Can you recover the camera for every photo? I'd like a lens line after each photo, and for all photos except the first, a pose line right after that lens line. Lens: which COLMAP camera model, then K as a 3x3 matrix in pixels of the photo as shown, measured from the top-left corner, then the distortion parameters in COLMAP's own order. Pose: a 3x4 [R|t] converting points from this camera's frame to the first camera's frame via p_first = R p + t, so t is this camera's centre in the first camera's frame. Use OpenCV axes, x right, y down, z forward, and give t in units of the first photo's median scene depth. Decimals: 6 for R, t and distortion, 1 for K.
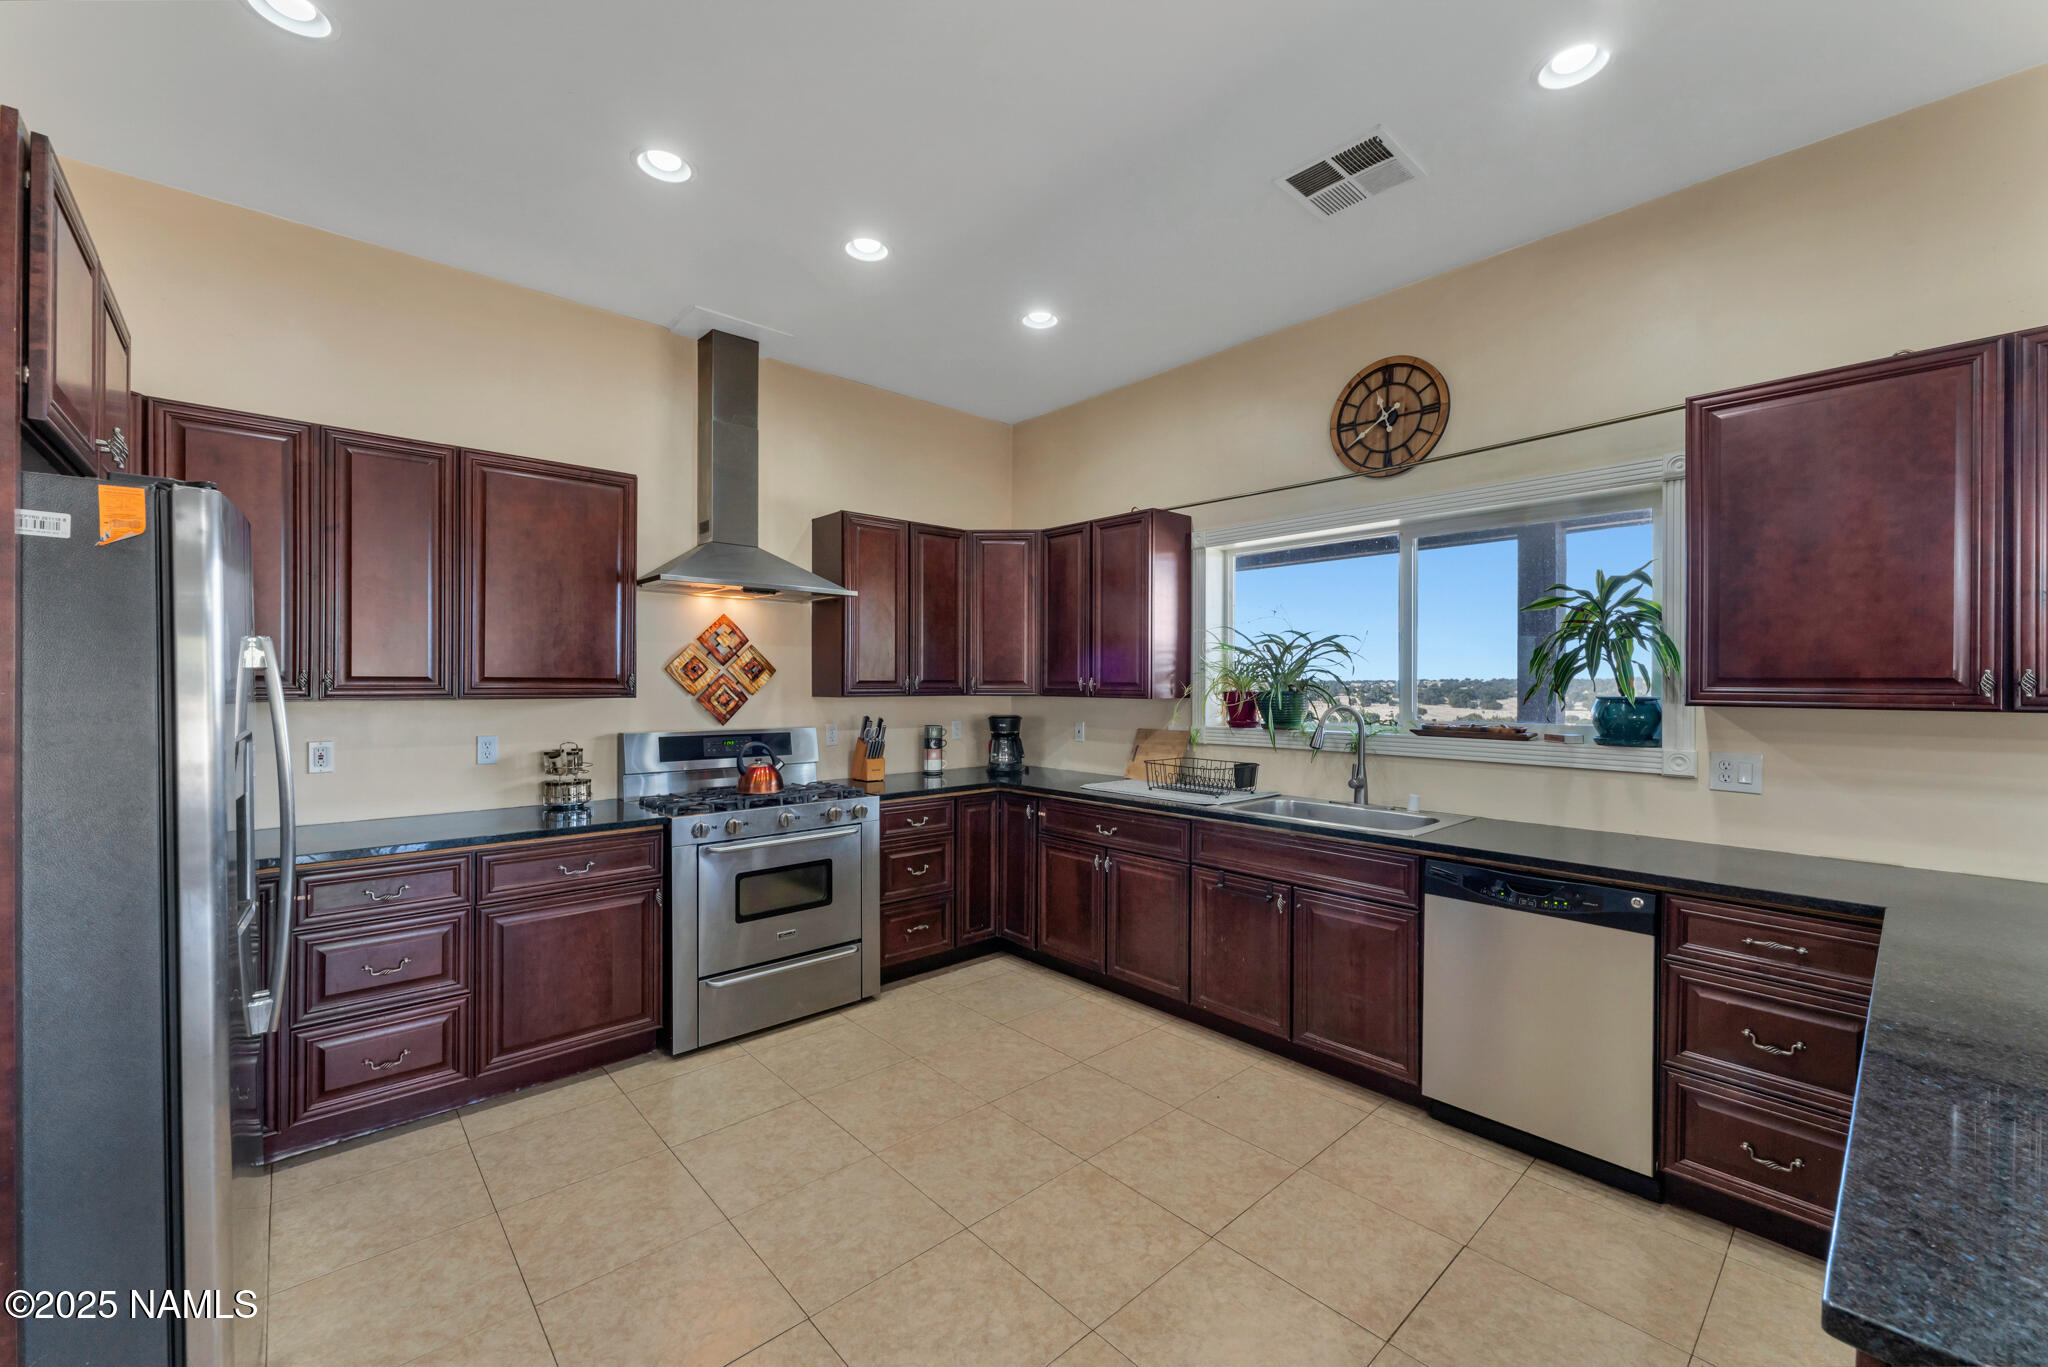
lens RADIAL K [[819.1, 0, 1022.7], [0, 819.1, 679.7], [0, 0, 1]] dist [0.002015, -0.000136]
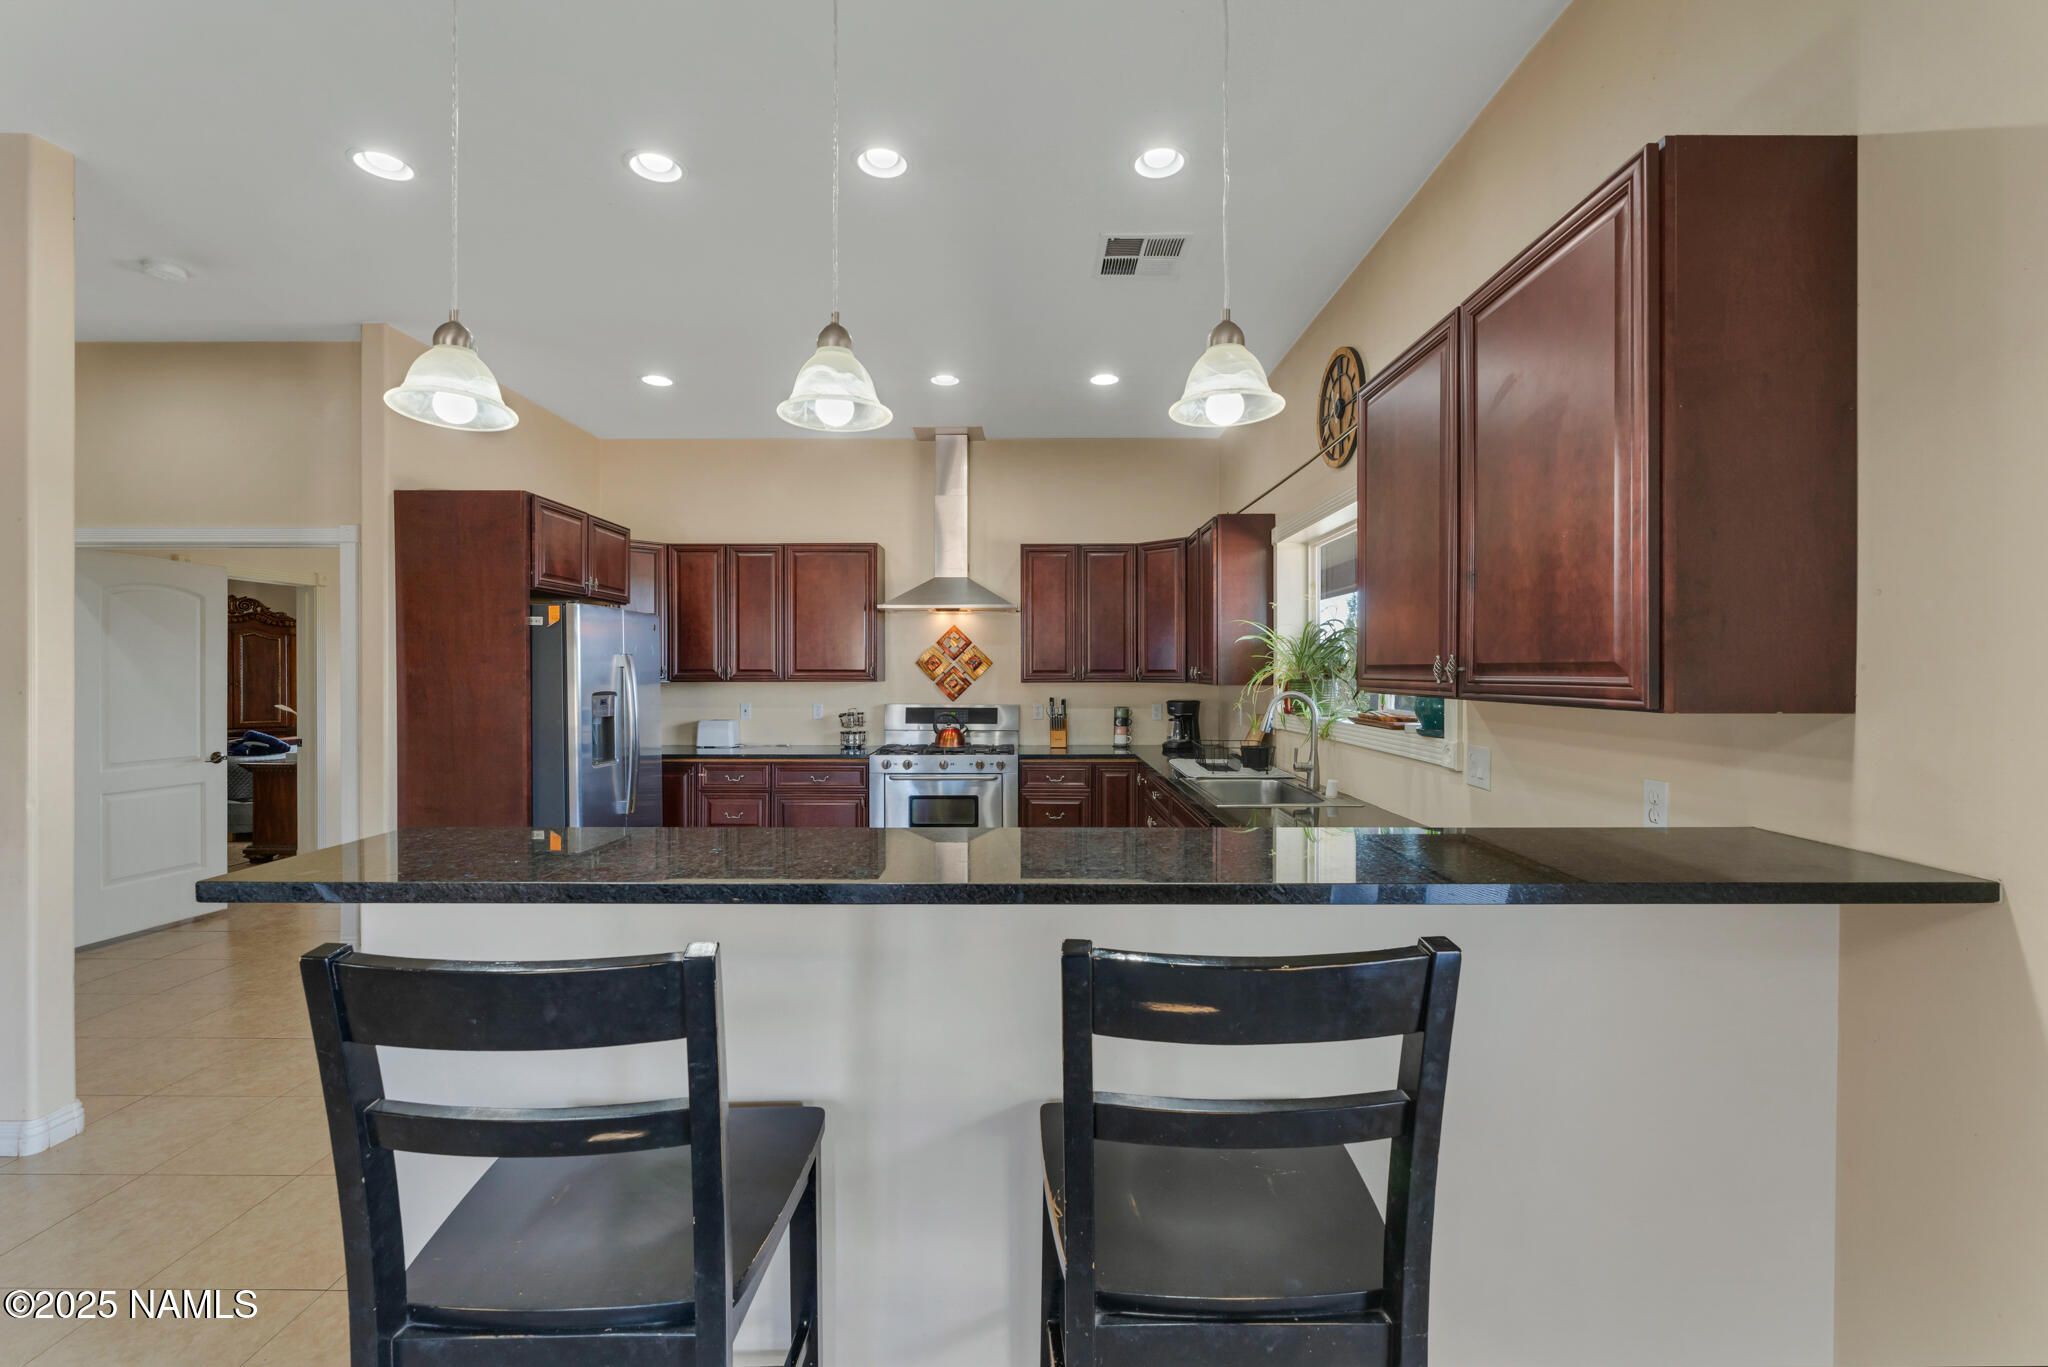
lens RADIAL K [[819.1, 0, 1009.5], [0, 819.1, 670.2], [0, 0, 1]] dist [0.002015, -0.000136]
pose [[0.745334, -0.004763, -0.666674, 0.795039], [0.006764, 0.999977, 0.000417, 0.000097], [0.666657, -0.004820, 0.745349, -0.028722]]
